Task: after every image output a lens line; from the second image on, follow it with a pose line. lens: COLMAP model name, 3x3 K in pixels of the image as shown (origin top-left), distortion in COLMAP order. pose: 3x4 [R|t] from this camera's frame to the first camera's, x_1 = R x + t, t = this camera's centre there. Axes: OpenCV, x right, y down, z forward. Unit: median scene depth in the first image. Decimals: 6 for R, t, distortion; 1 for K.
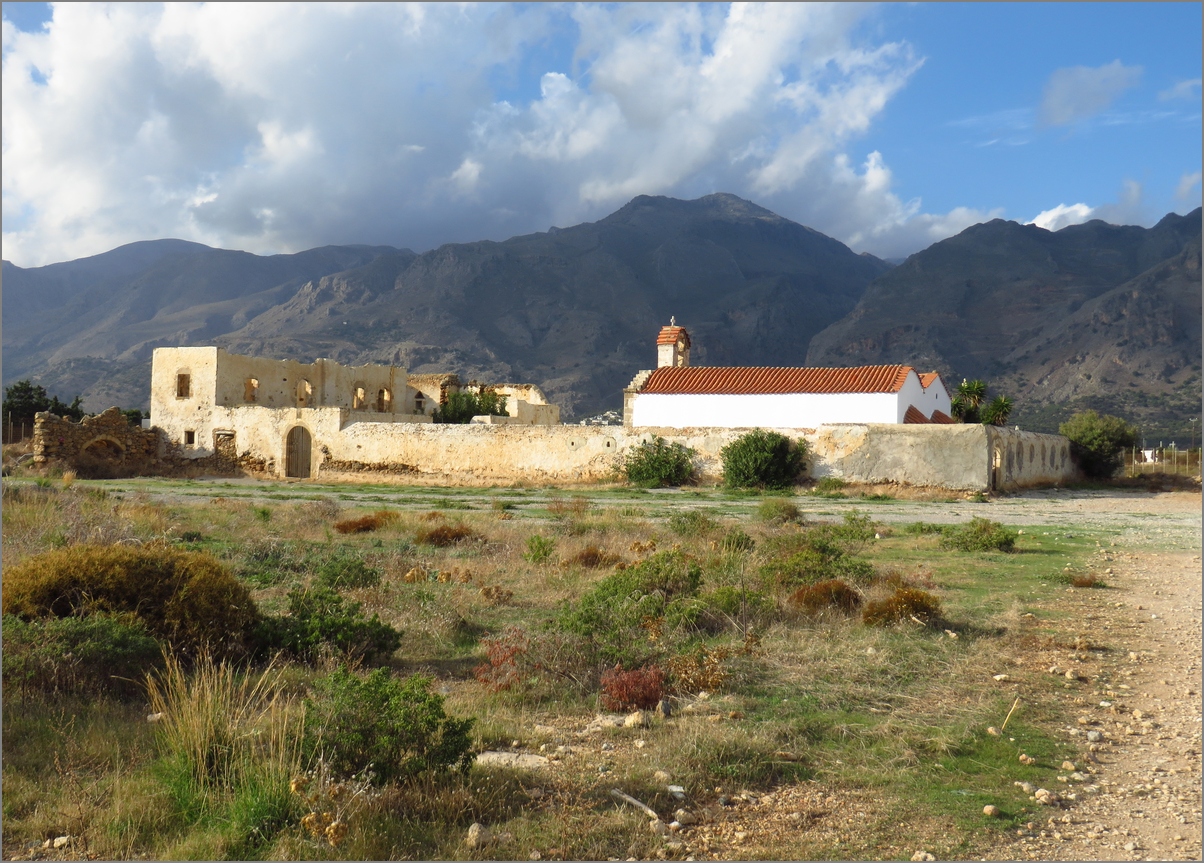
lens RADIAL K [[1495.9, 0, 602.0], [0, 1495.9, 431.5], [0, 0, 1]] dist [-0.009591, -0.001741]
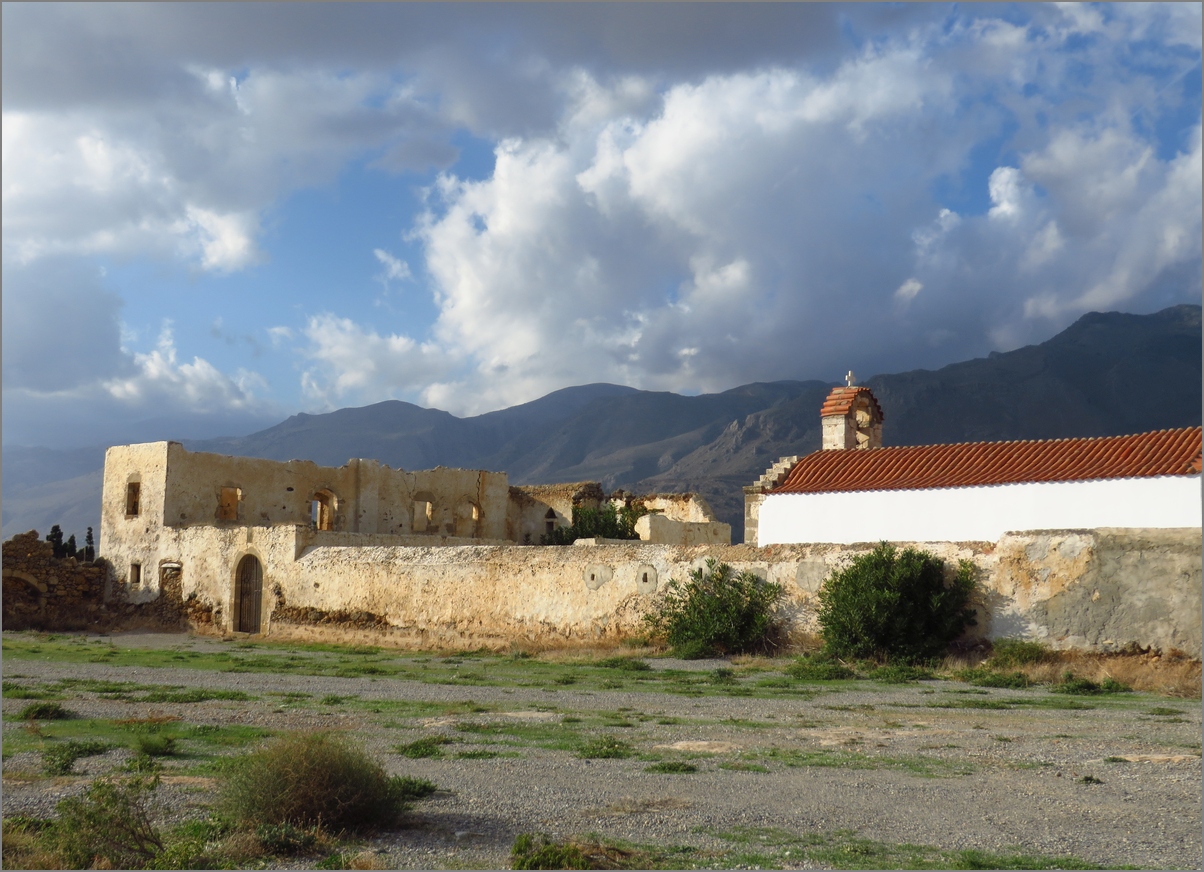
lens RADIAL K [[1506.9, 0, 602.0], [0, 1506.9, 436.0], [0, 0, 1]] dist [-0.039259, 0.029117]
pose [[0.952150, -0.035556, -0.303555, 0.147966], [0.007195, 0.995542, -0.094041, 0.007901], [0.305546, 0.087357, 0.948162, 0.411064]]
